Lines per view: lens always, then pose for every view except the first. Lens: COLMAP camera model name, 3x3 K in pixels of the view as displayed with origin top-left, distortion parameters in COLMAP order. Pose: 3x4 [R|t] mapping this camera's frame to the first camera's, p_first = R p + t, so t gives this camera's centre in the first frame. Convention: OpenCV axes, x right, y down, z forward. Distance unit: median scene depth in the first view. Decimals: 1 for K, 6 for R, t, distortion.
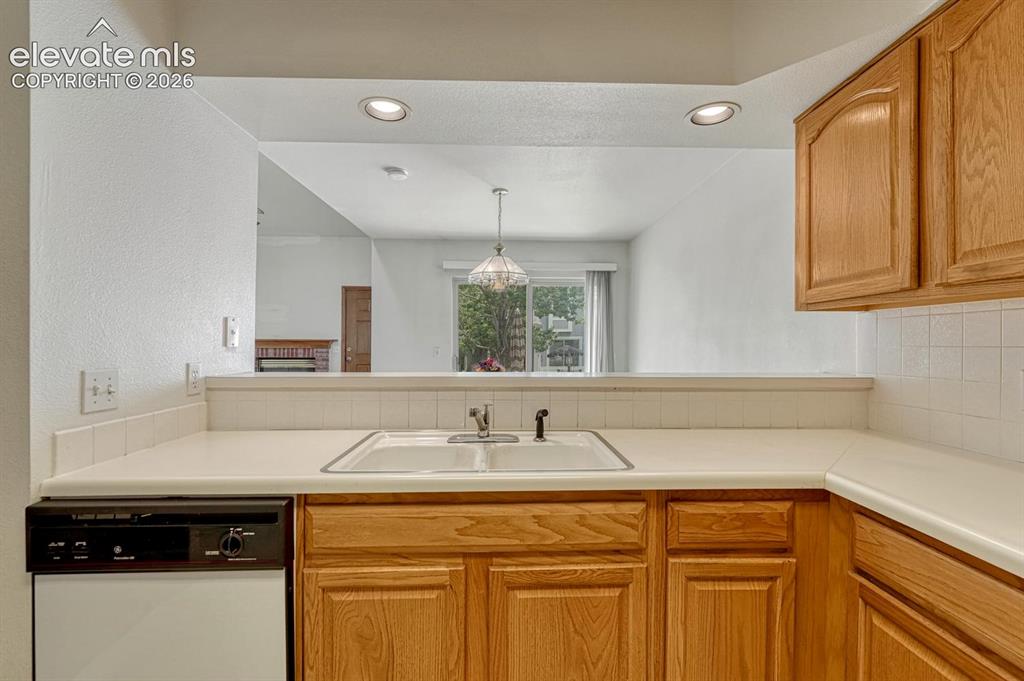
lens RADIAL K [[452.3, 0, 515.3], [0, 452.3, 347.9], [0, 0, 1]] dist [-0.003390, -0.000092]
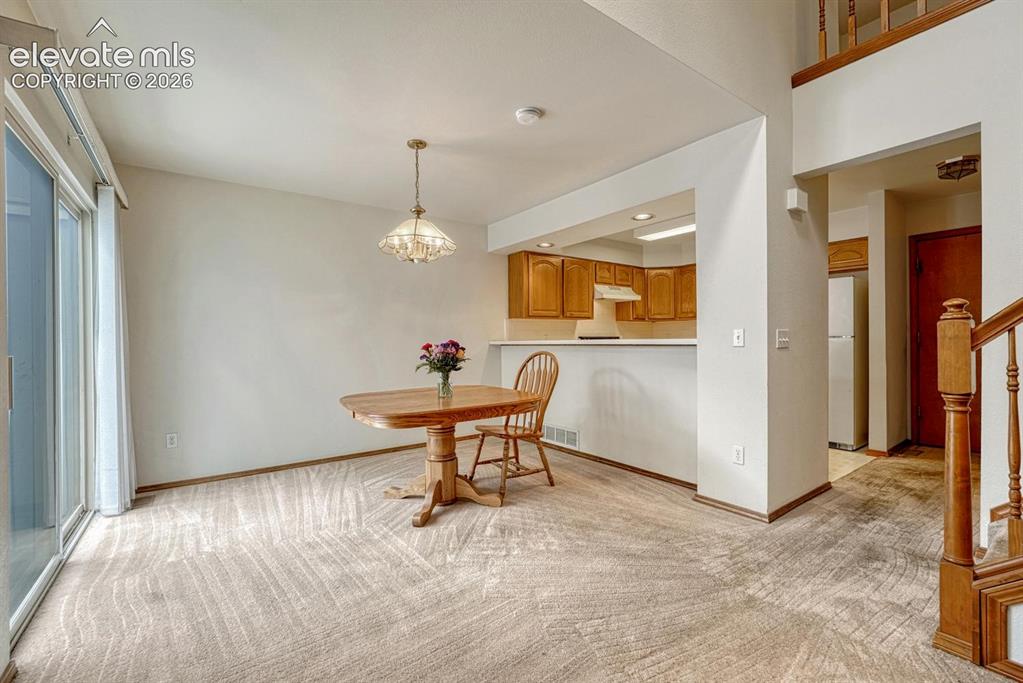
lens RADIAL K [[423.5, 0, 507.6], [0, 423.5, 343.0], [0, 0, 1]] dist [-0.024163, 0.000039]
pose [[-0.555699, 0.007331, 0.831351, -2.450039], [0.026855, 0.999598, 0.009136, 0.084942], [-0.830949, 0.027403, -0.555673, 4.067318]]
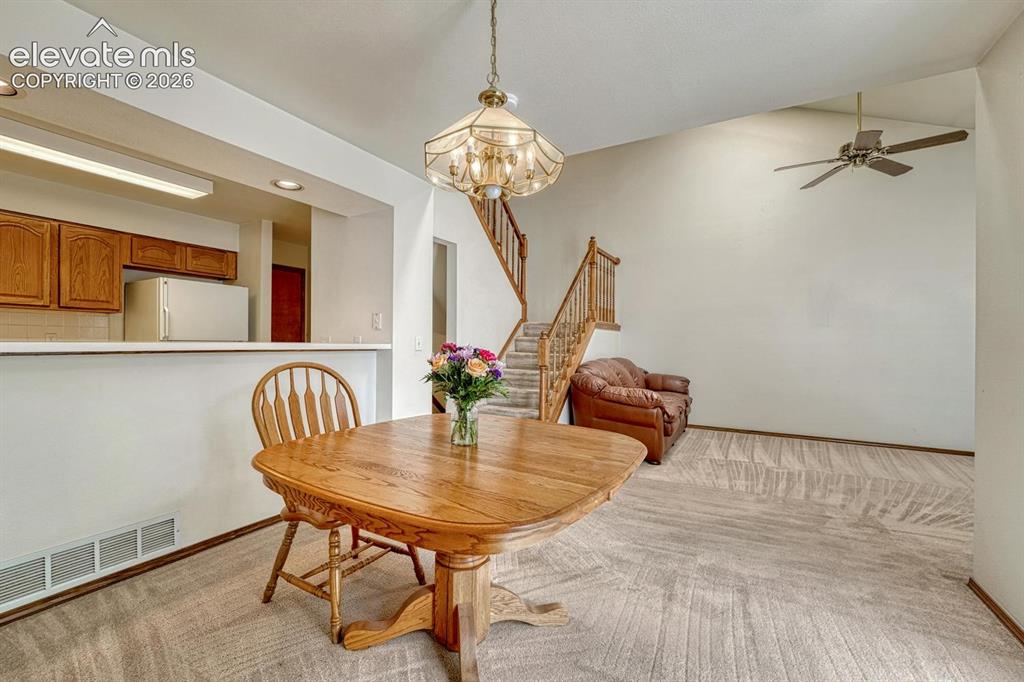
lens RADIAL K [[440.1, 0, 512.0], [0, 440.1, 341.0], [0, 0, 1]] dist [-0.000609, -0.000131]
pose [[-0.520319, -0.013042, -0.853873, 1.024455], [-0.019334, 0.999807, -0.003489, 0.080339], [0.853753, 0.014693, -0.520470, 3.910860]]
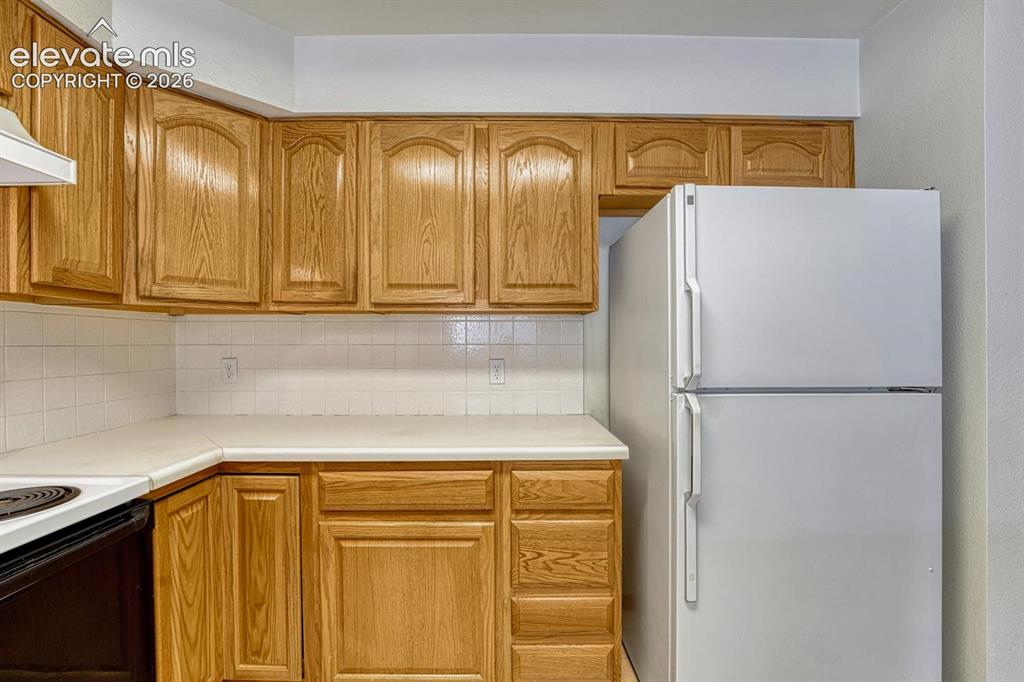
lens RADIAL K [[423.9, 0, 508.1], [0, 423.9, 342.5], [0, 0, 1]] dist [-0.024163, 0.000039]
pose [[-0.999867, -0.000232, 0.016292, -0.085911], [-0.000005, 0.999903, 0.013961, -0.009937], [-0.016293, 0.013960, -0.999770, 0.797744]]
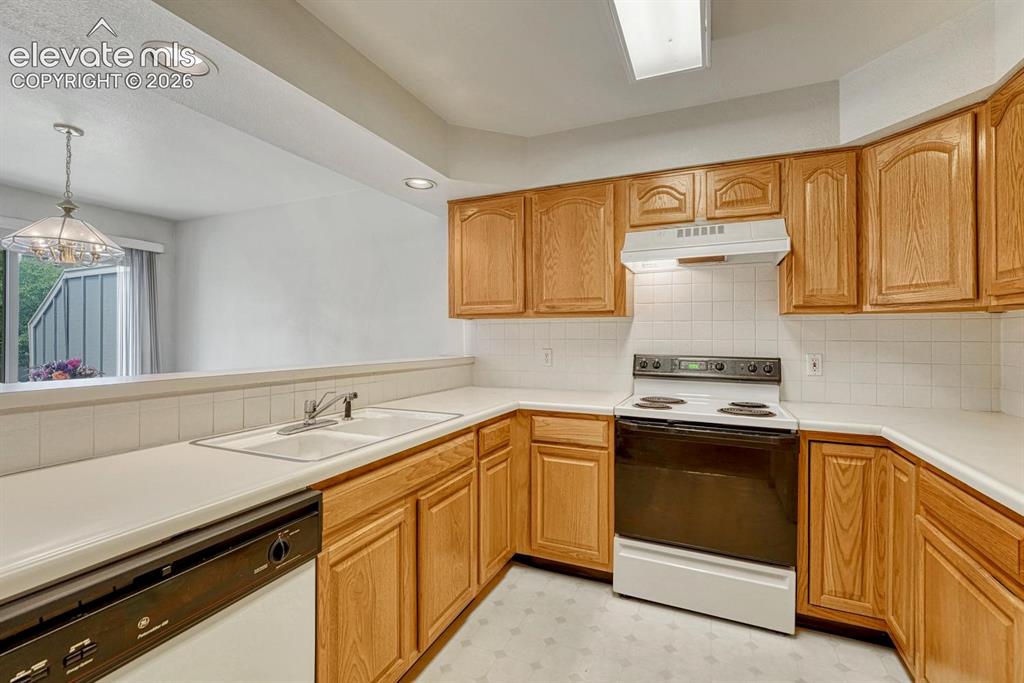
lens RADIAL K [[455.4, 0, 513.9], [0, 455.4, 333.5], [0, 0, 1]] dist [-0.007794, 0.000313]
pose [[0.426522, 0.006507, 0.904454, -1.200904], [0.008902, 0.999895, -0.011391, -0.006443], [-0.904434, 0.012910, 0.426419, 0.130020]]
